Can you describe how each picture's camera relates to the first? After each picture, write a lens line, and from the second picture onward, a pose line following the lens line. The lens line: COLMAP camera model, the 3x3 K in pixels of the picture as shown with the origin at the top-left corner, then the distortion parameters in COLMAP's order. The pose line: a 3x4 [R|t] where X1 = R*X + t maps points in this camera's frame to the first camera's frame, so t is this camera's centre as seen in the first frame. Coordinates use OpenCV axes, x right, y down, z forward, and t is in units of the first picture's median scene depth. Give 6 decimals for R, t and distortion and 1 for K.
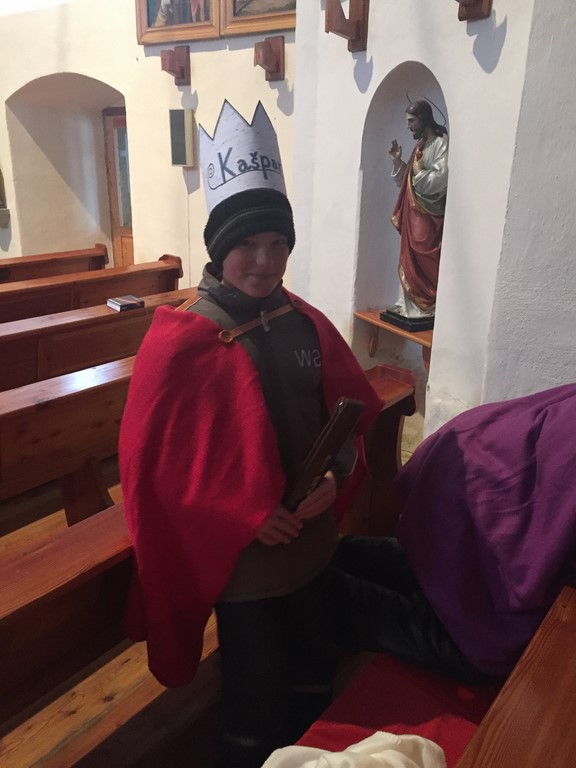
lens RADIAL K [[652.8, 0, 290.4], [0, 652.8, 388.2], [0, 0, 1]] dist [0.090096, -0.114357]
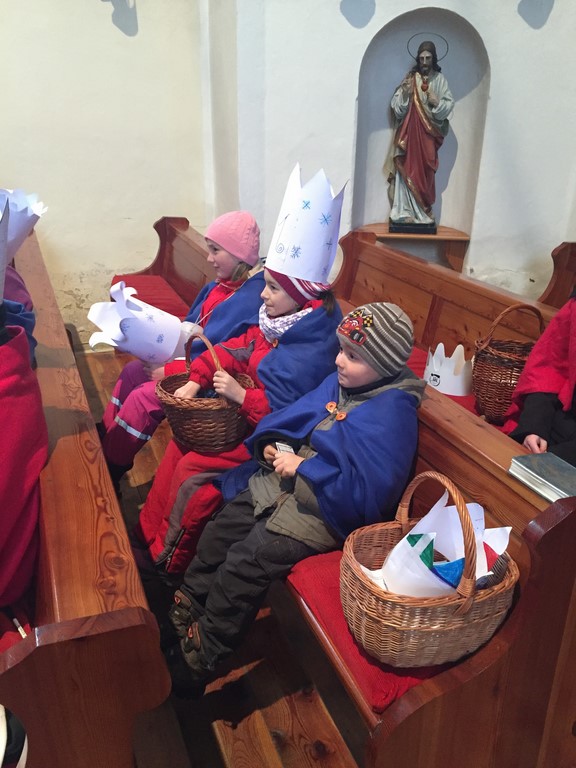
lens RADIAL K [[652.8, 0, 290.4], [0, 652.8, 388.2], [0, 0, 1]] dist [0.090096, -0.114357]
pose [[0.513273, -0.352670, 0.782416, -1.016631], [0.275522, 0.931122, 0.238954, -0.181487], [-0.812797, 0.092925, 0.575088, 0.507935]]
